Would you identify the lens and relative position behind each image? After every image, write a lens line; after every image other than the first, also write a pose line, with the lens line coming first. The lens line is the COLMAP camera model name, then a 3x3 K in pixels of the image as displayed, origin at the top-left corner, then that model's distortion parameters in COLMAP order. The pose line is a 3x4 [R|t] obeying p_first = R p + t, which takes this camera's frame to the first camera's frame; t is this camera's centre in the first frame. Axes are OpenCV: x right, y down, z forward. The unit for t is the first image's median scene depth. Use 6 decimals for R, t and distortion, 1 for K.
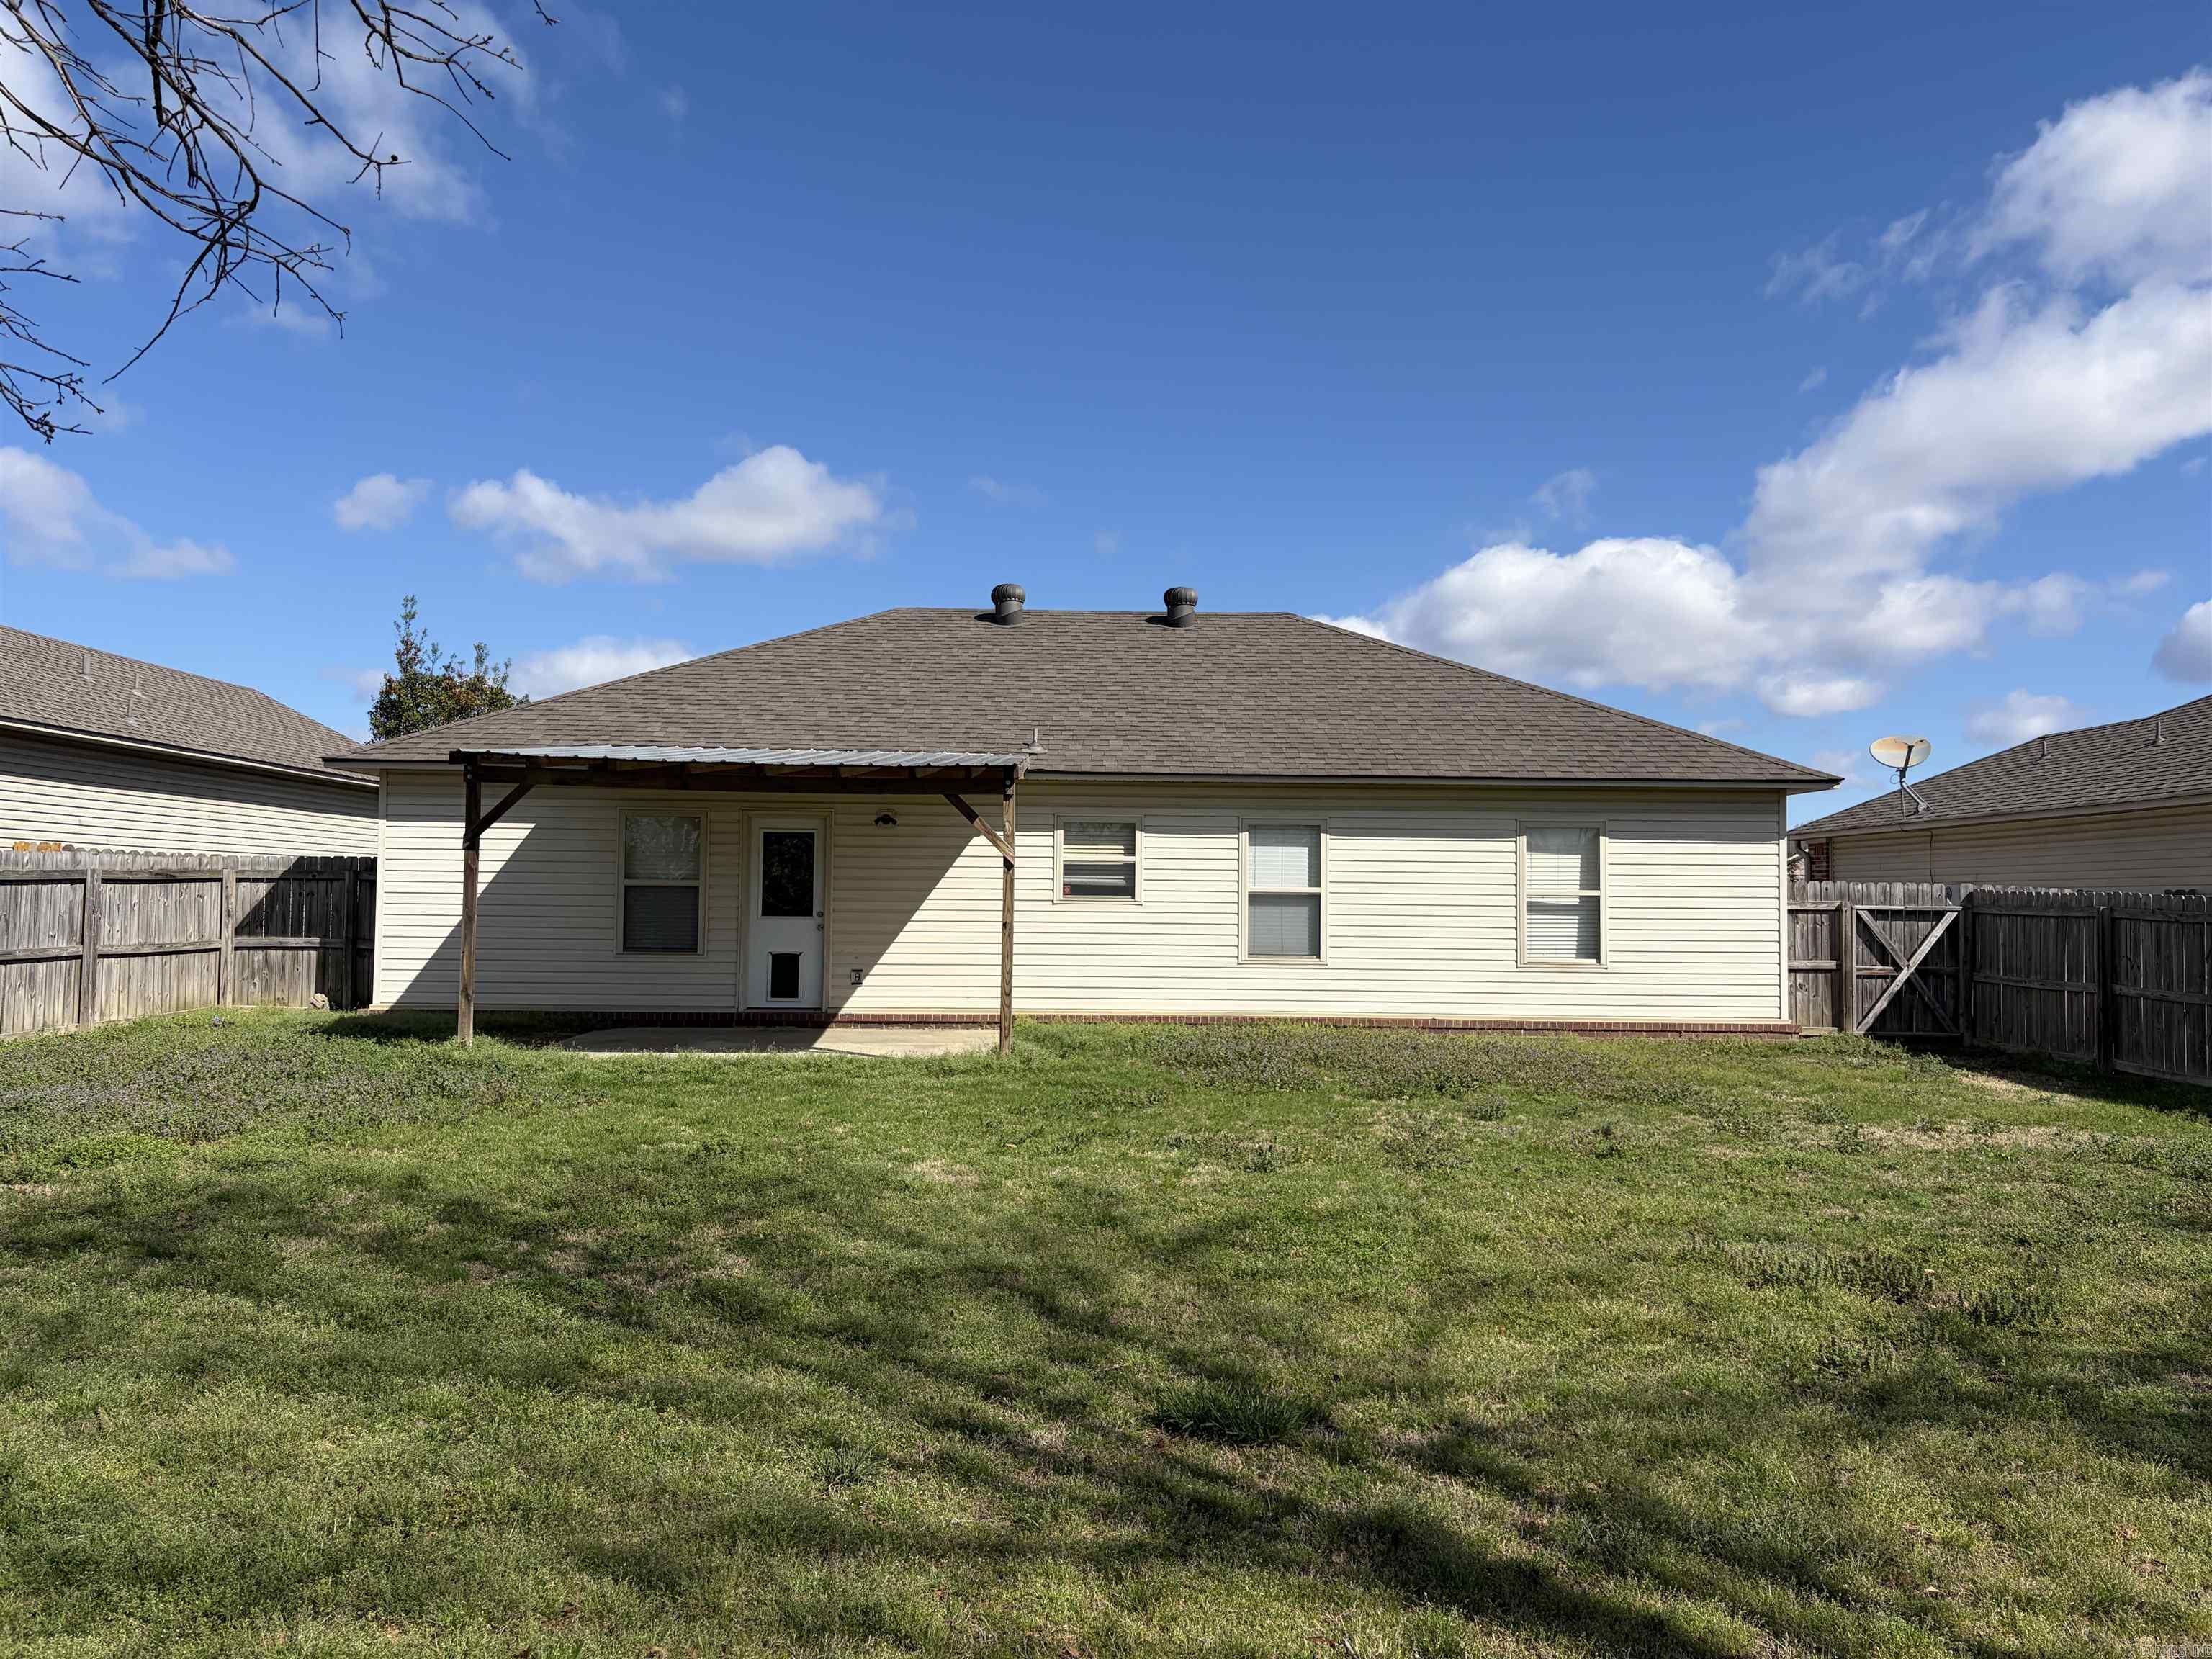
lens RADIAL K [[1684.6, 0, 1198.6], [0, 1684.6, 828.1], [0, 0, 1]] dist [0.048570, 0.001287]
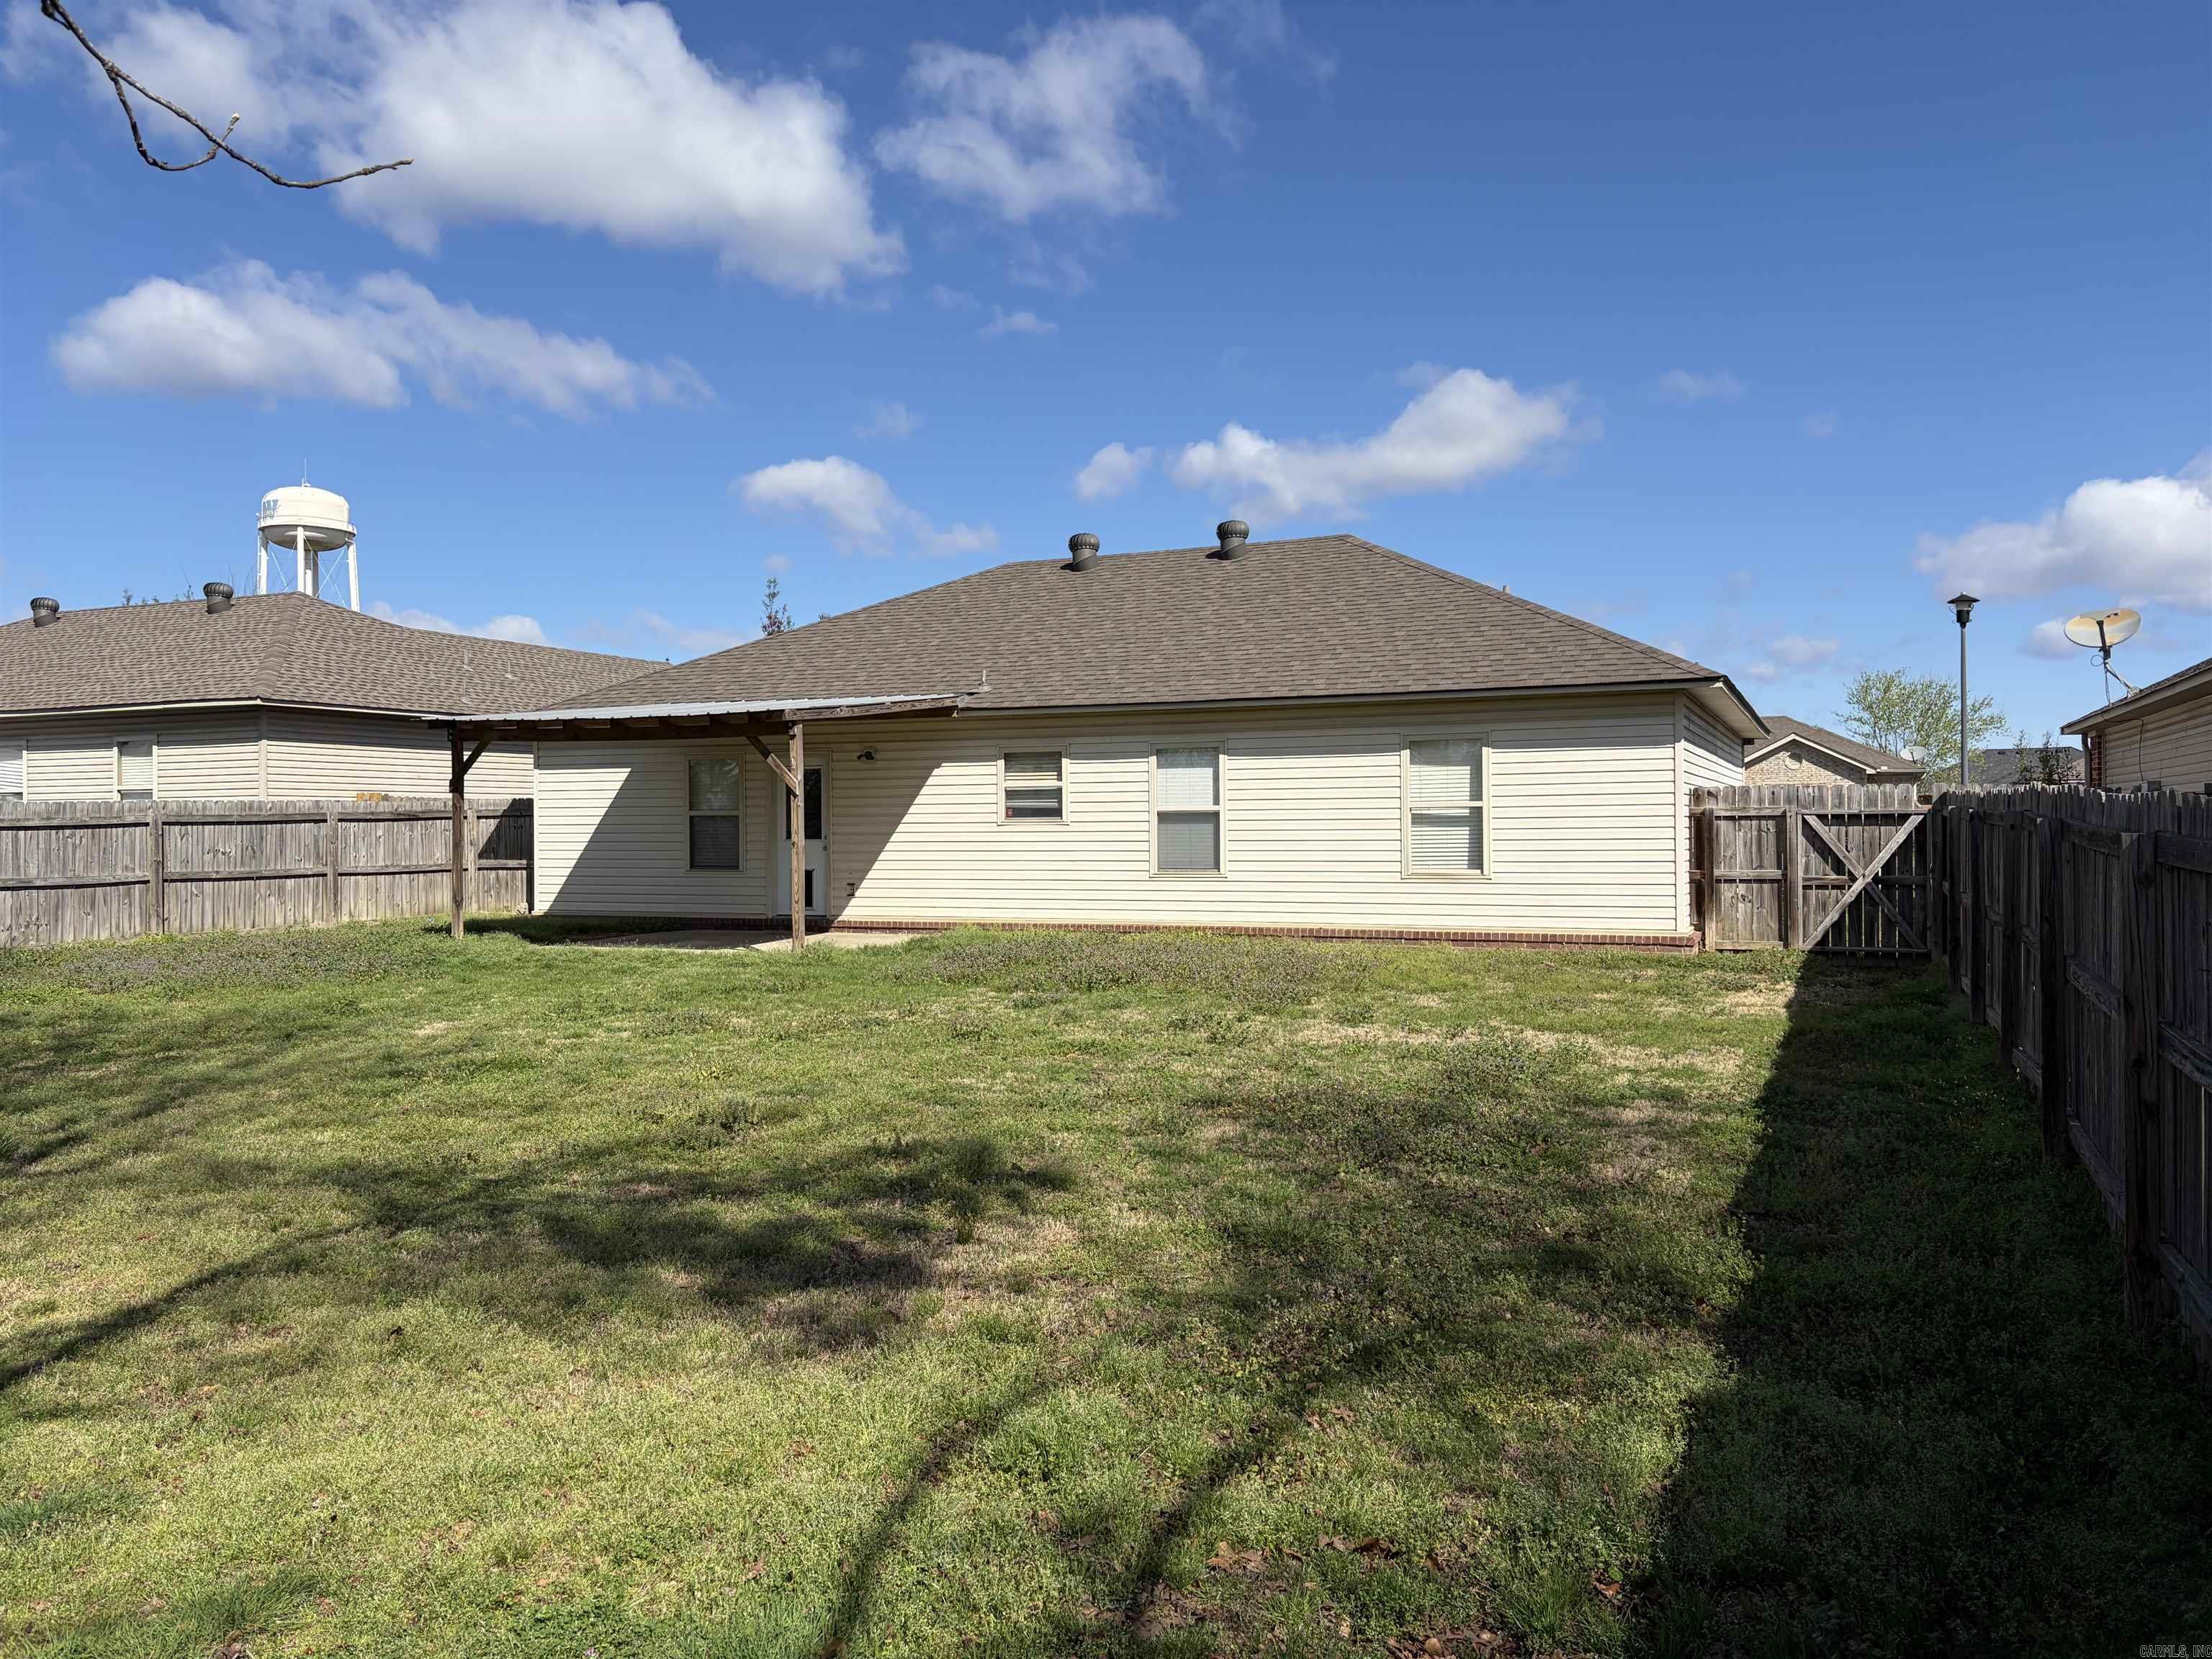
lens RADIAL K [[1684.6, 0, 1198.6], [0, 1684.6, 828.1], [0, 0, 1]] dist [0.048570, 0.001287]
pose [[0.913158, -0.017330, -0.407237, 0.492222], [0.036805, 0.998520, 0.040037, 0.006603], [0.405941, -0.051549, 0.912444, 0.022659]]
